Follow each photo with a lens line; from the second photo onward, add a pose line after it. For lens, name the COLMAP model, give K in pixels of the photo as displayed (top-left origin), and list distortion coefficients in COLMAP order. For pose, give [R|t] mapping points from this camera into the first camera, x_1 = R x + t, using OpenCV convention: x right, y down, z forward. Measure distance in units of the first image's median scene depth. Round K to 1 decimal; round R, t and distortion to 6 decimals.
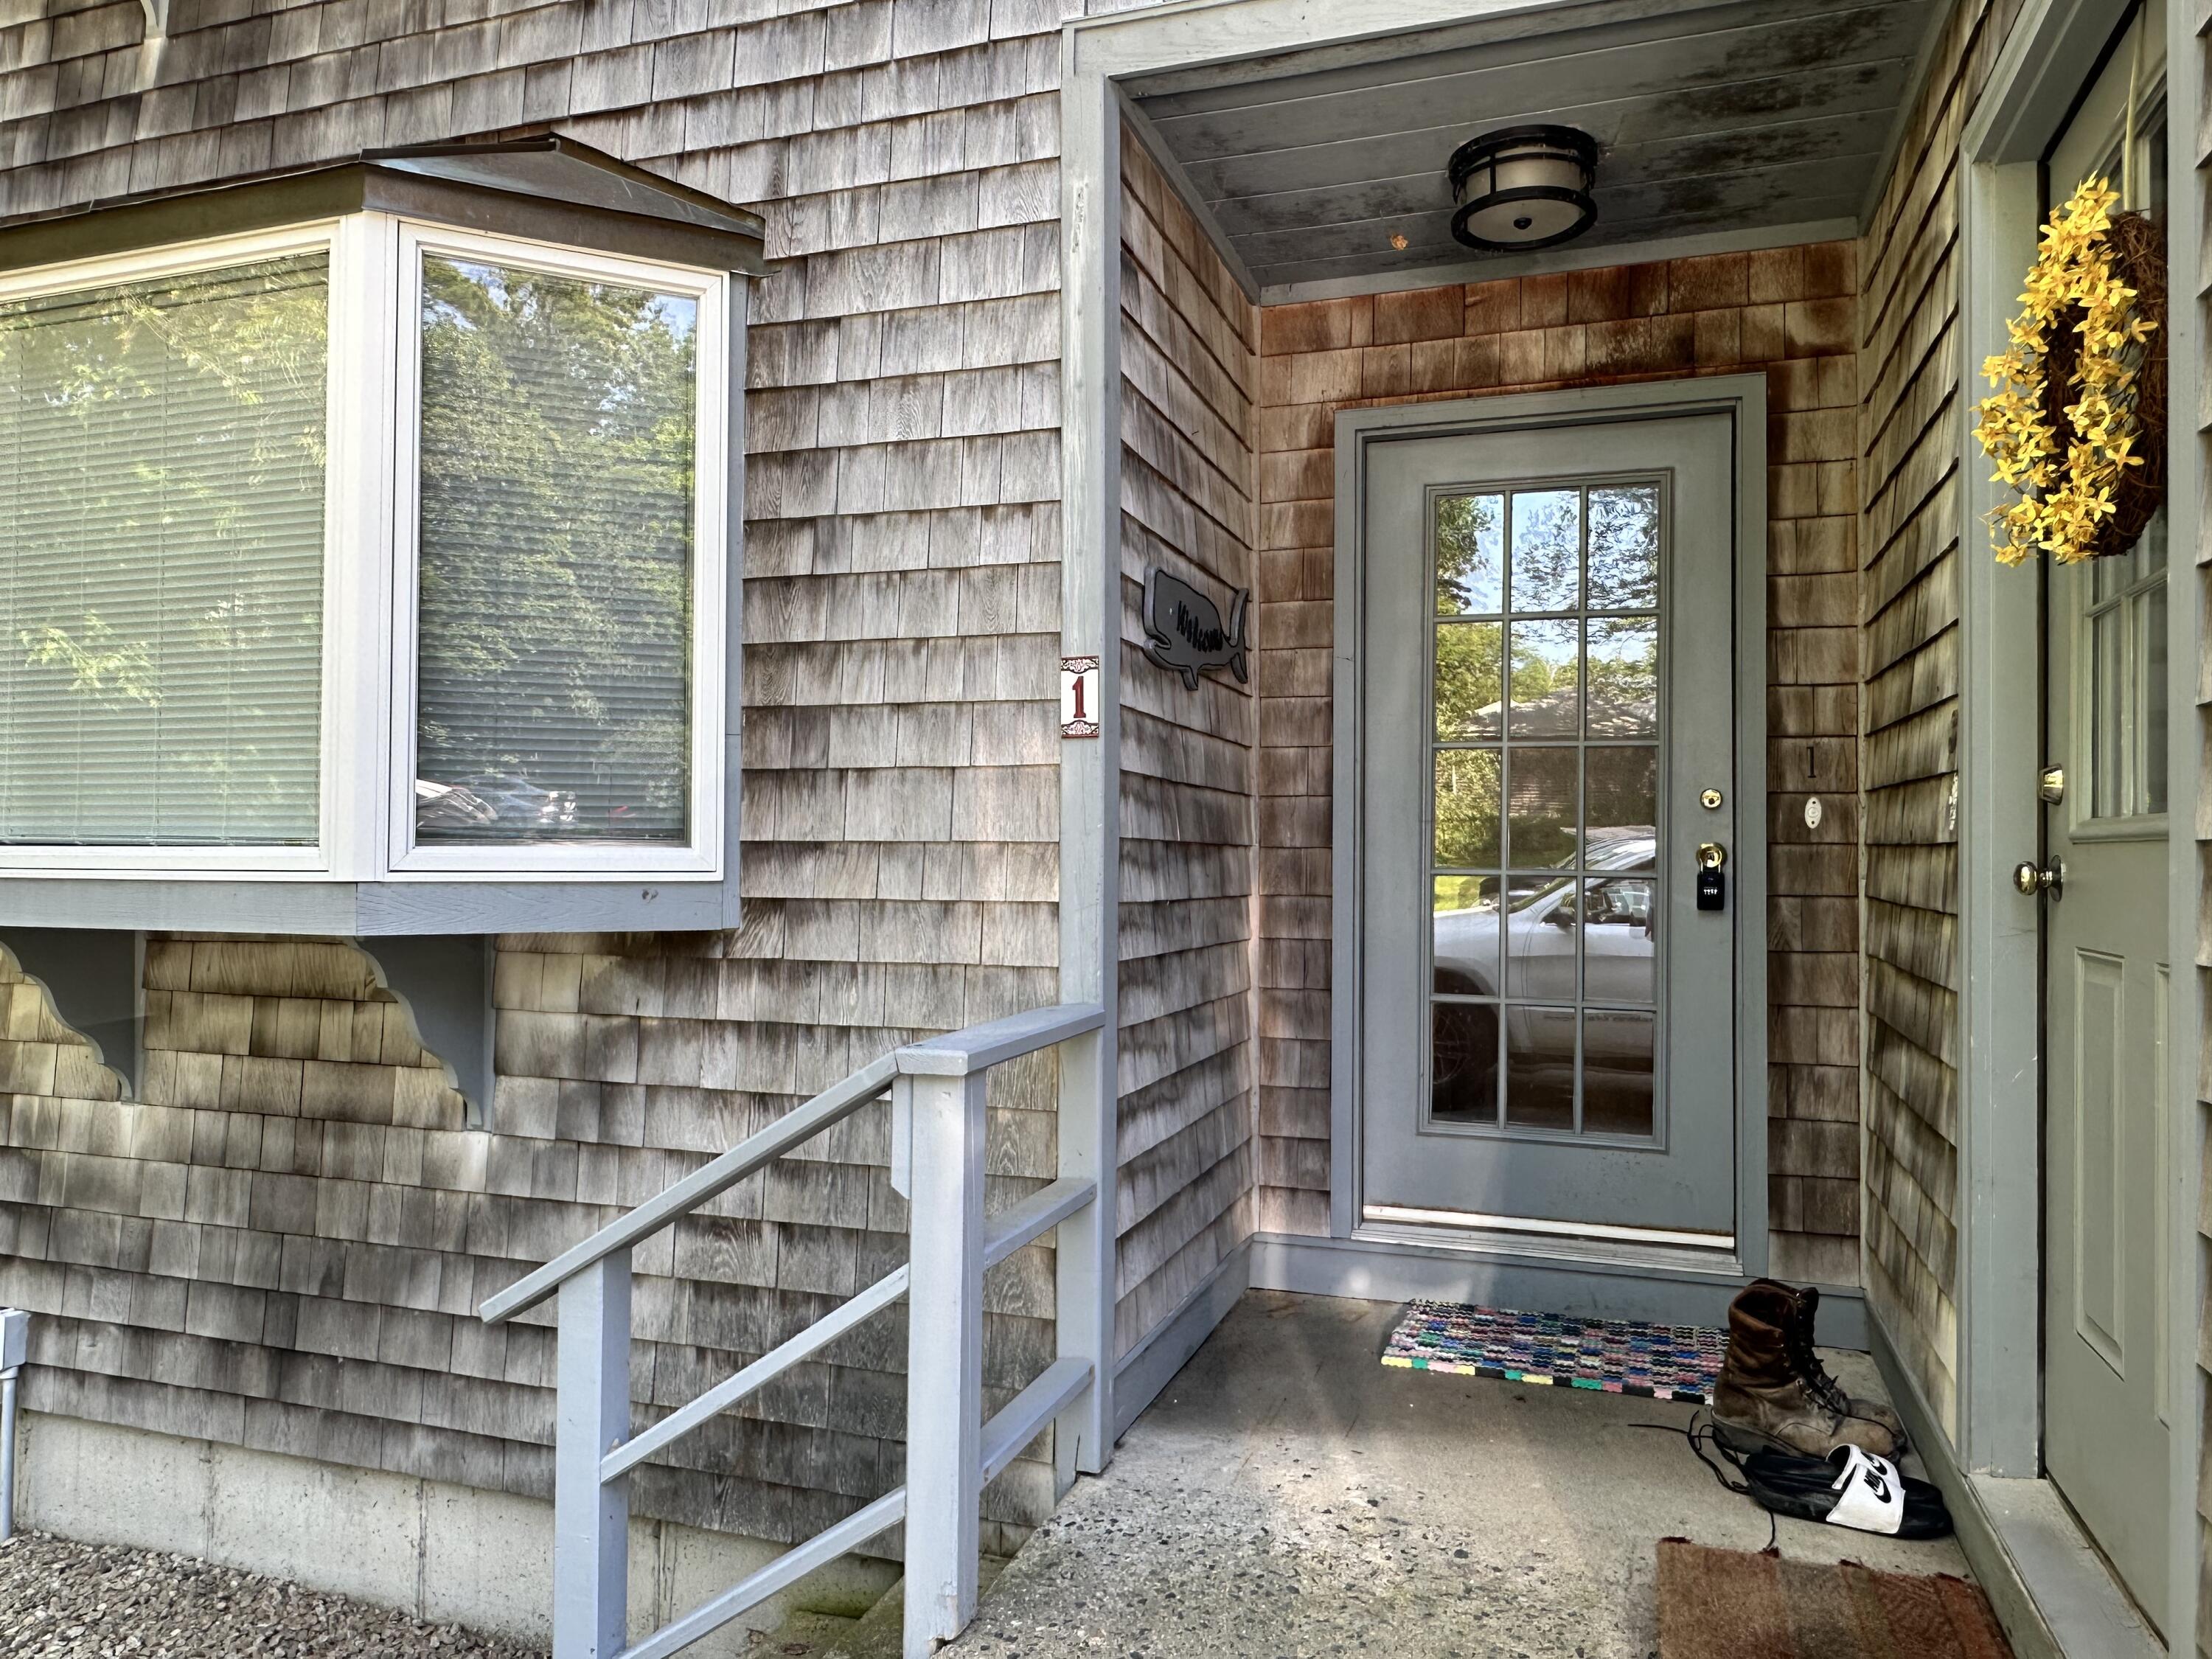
lens RADIAL K [[1532.4, 0, 1103.2], [0, 1532.4, 834.3], [0, 0, 1]] dist [0.002631, 0.000758]
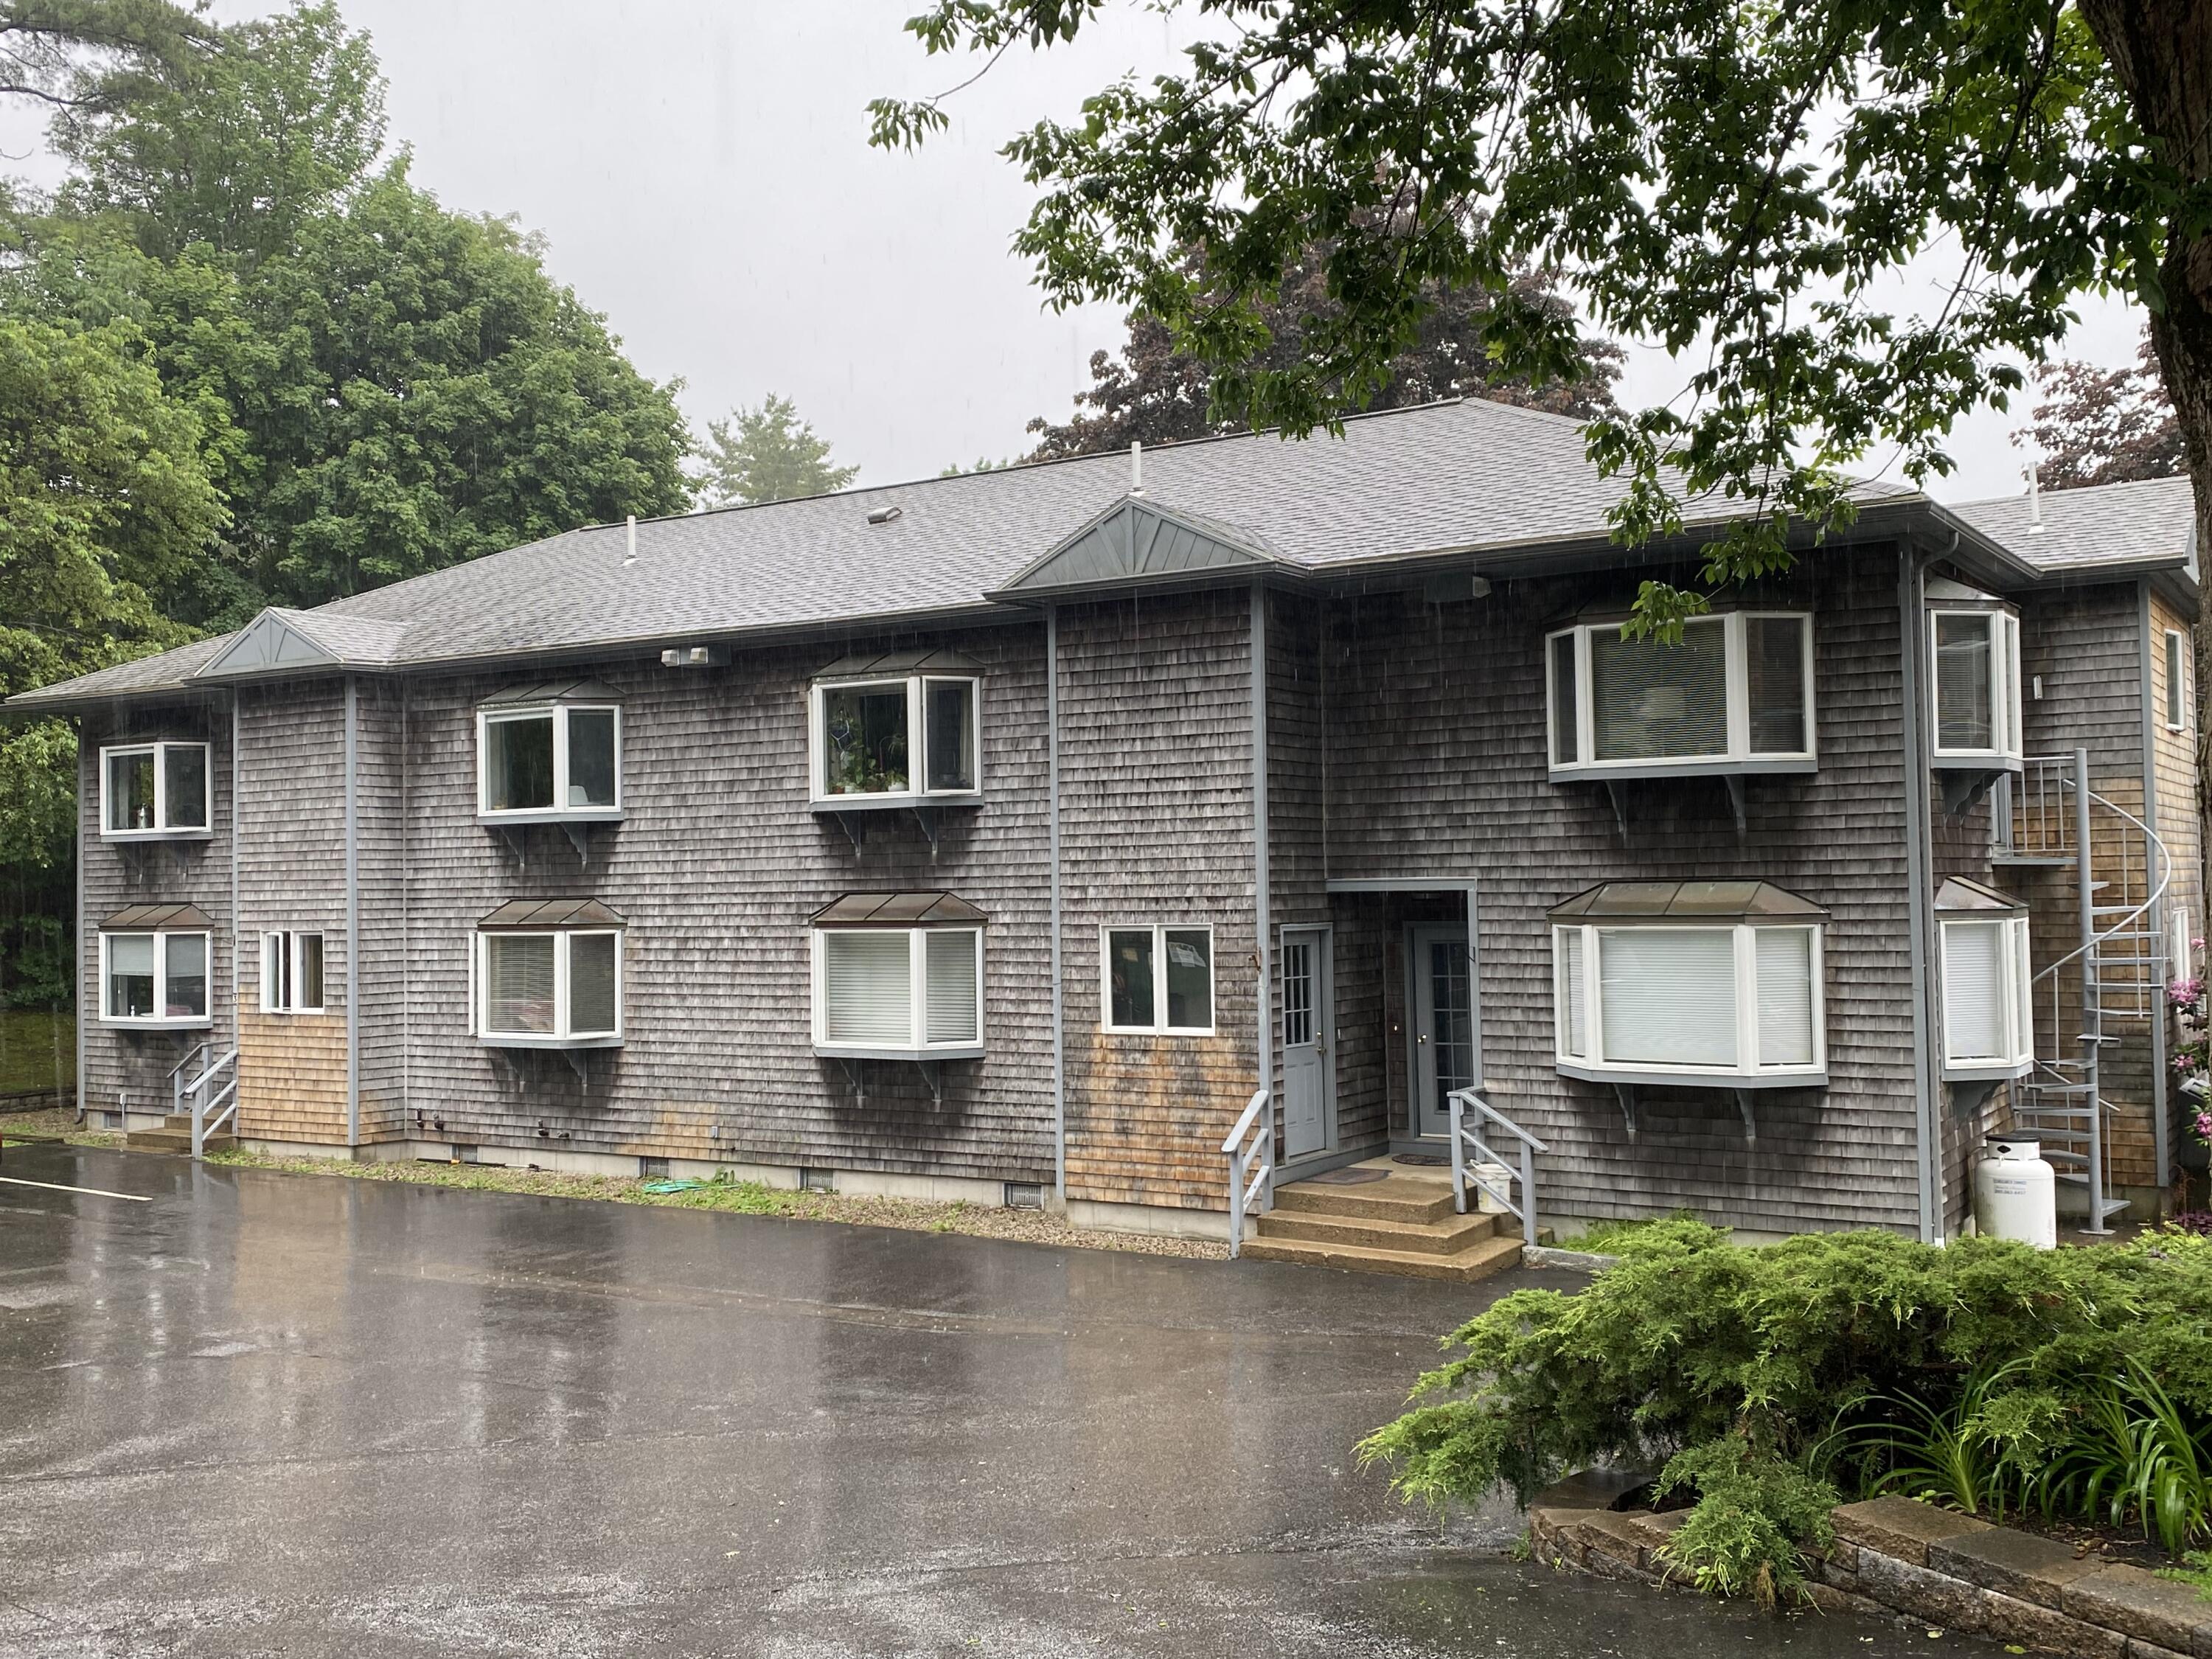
lens RADIAL K [[2128.8, 0, 1106.2], [0, 2128.8, 830.5], [0, 0, 1]] dist [0.001924, 0.000000]
pose [[0.968416, -0.030077, -0.247518, 5.828281], [0.023581, 0.999296, -0.029169, -0.435729], [0.248221, 0.022411, 0.968444, -7.006498]]
